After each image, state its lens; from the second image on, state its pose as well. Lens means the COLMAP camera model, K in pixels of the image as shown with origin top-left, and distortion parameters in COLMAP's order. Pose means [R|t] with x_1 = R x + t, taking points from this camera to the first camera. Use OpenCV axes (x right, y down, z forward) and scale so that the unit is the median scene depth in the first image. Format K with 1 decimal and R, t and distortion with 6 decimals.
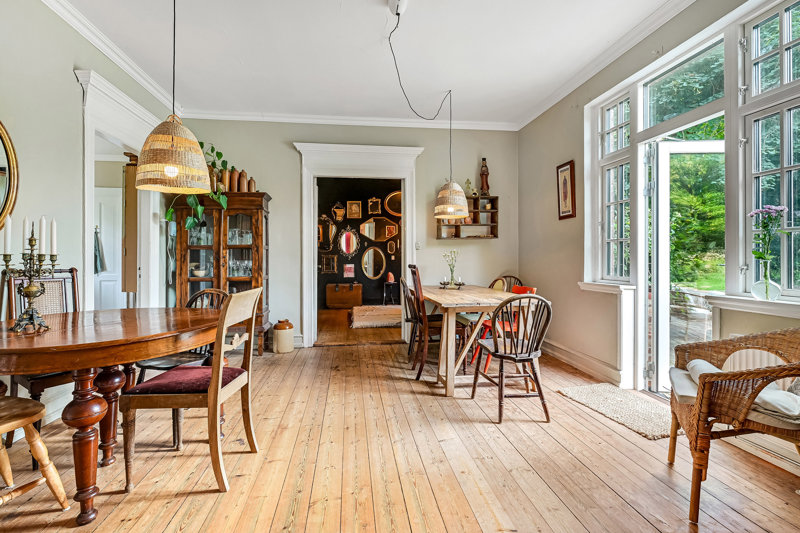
lens RADIAL K [[359.3, 0, 397.1], [0, 359.3, 258.1], [0, 0, 1]] dist [0.001594, 0.000448]
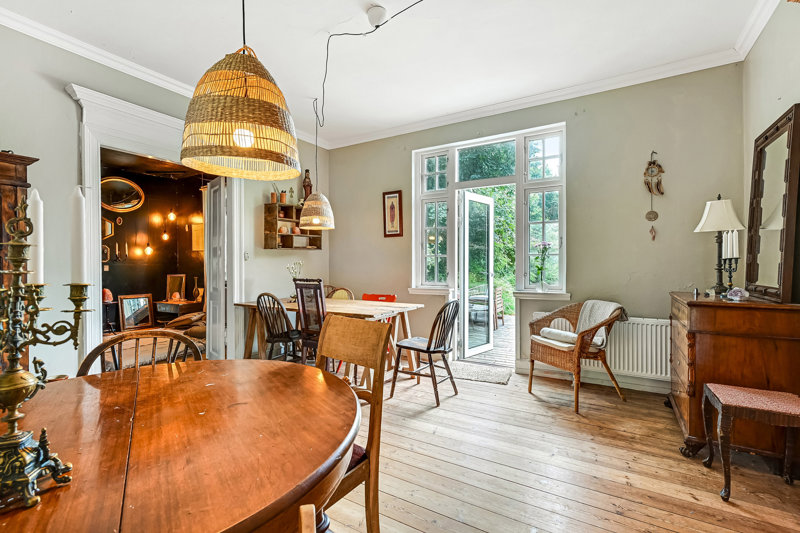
lens RADIAL K [[361.0, 0, 400.0], [0, 361.0, 266.5], [0, 0, 1]] dist [-0.001619, -0.000168]
pose [[0.634736, -0.003878, 0.772719, -0.473949], [0.002498, 0.999992, 0.002966, -0.012238], [-0.772725, 0.000048, 0.634741, 0.203949]]
